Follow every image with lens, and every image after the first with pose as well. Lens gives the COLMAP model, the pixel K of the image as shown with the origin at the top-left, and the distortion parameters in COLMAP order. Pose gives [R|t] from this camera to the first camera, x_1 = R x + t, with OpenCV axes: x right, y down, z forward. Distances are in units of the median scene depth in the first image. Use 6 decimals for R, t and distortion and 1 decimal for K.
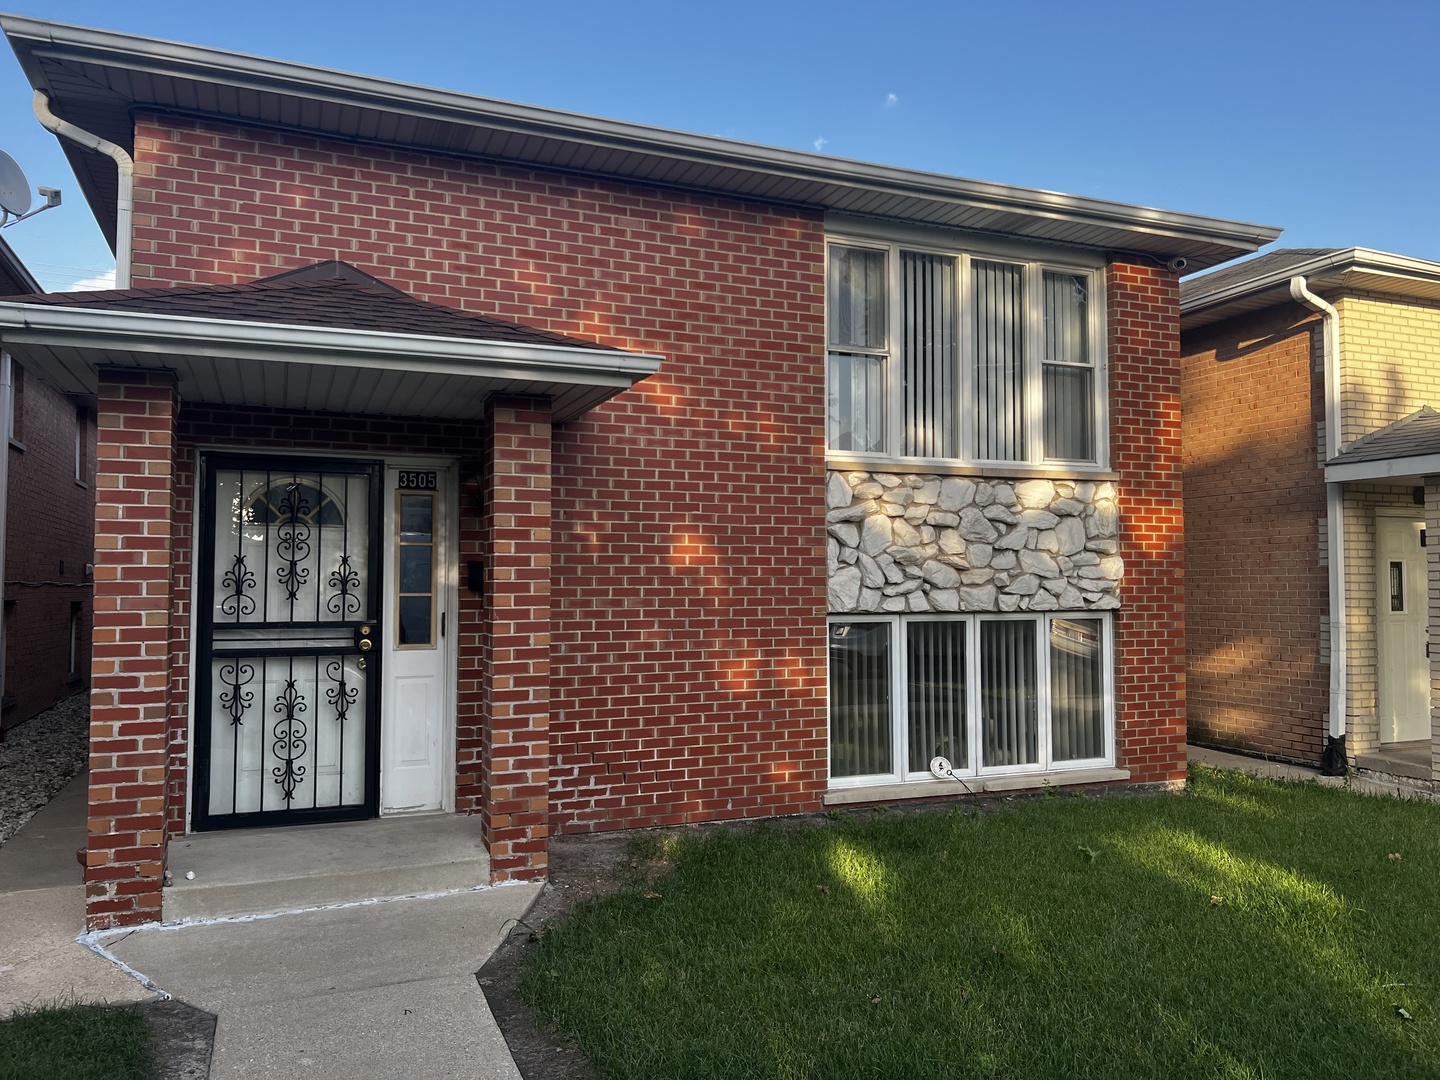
lens RADIAL K [[1079.2, 0, 767.7], [0, 1079.2, 498.5], [0, 0, 1]] dist [0.032530, -0.036198]
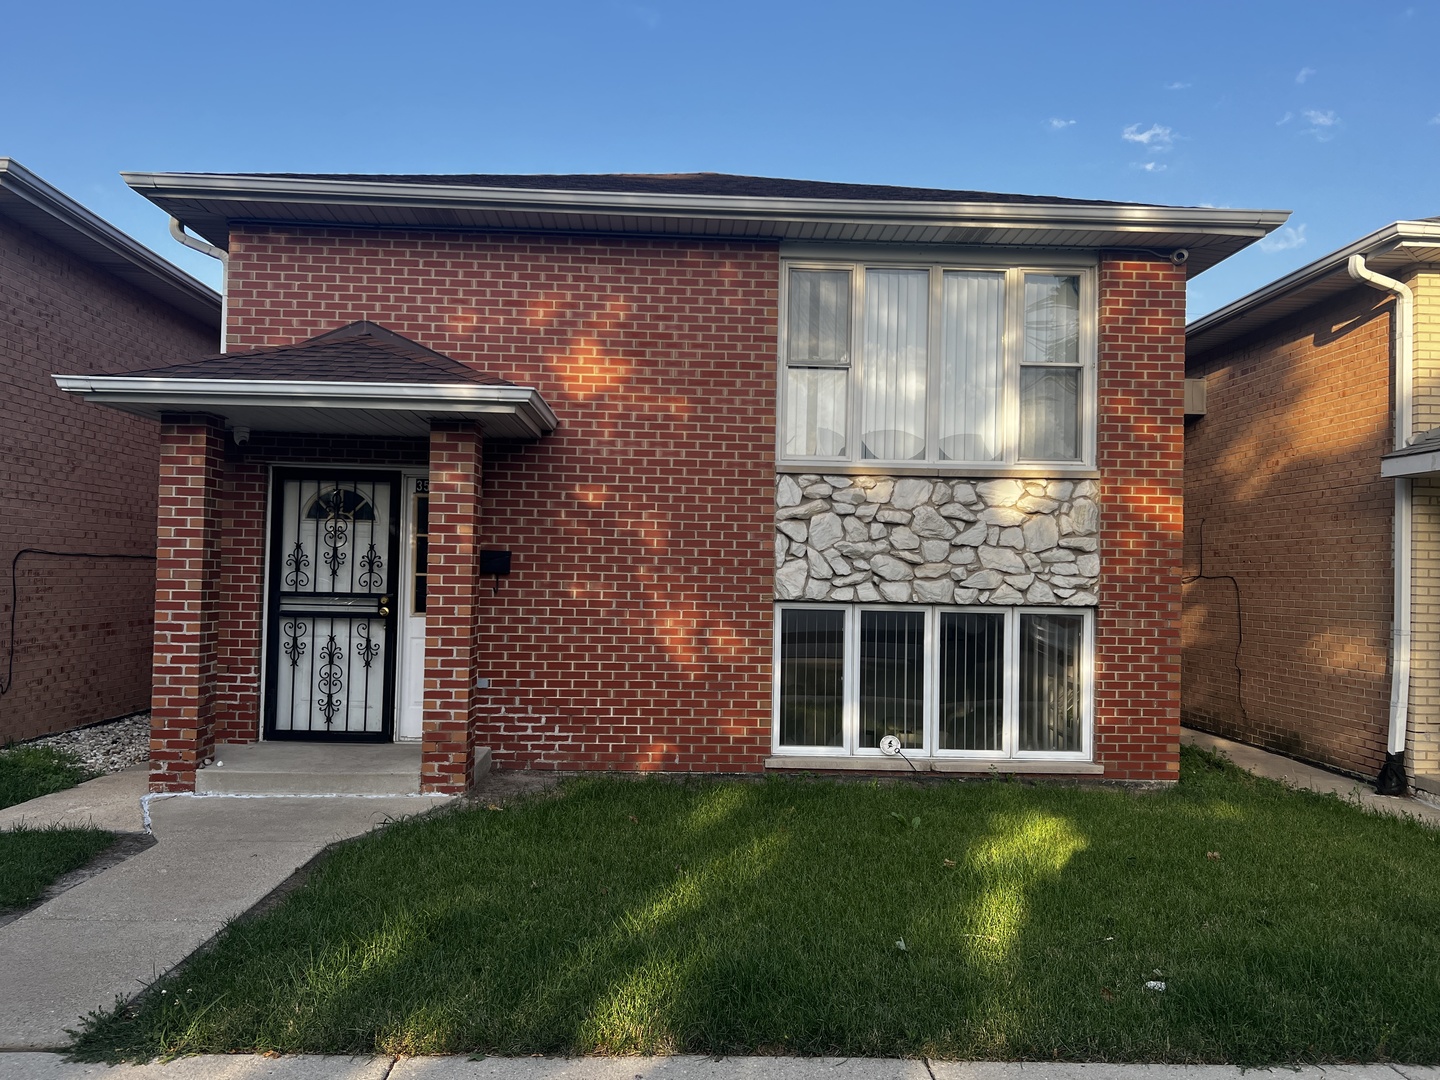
lens RADIAL K [[1079.2, 0, 735.9], [0, 1079.2, 509.5], [0, 0, 1]] dist [0.032530, -0.036198]
pose [[0.937798, 0.000251, -0.347181, 0.431061], [0.005290, 0.999873, 0.015012, -0.005927], [0.347141, -0.015915, 0.937678, -0.075385]]
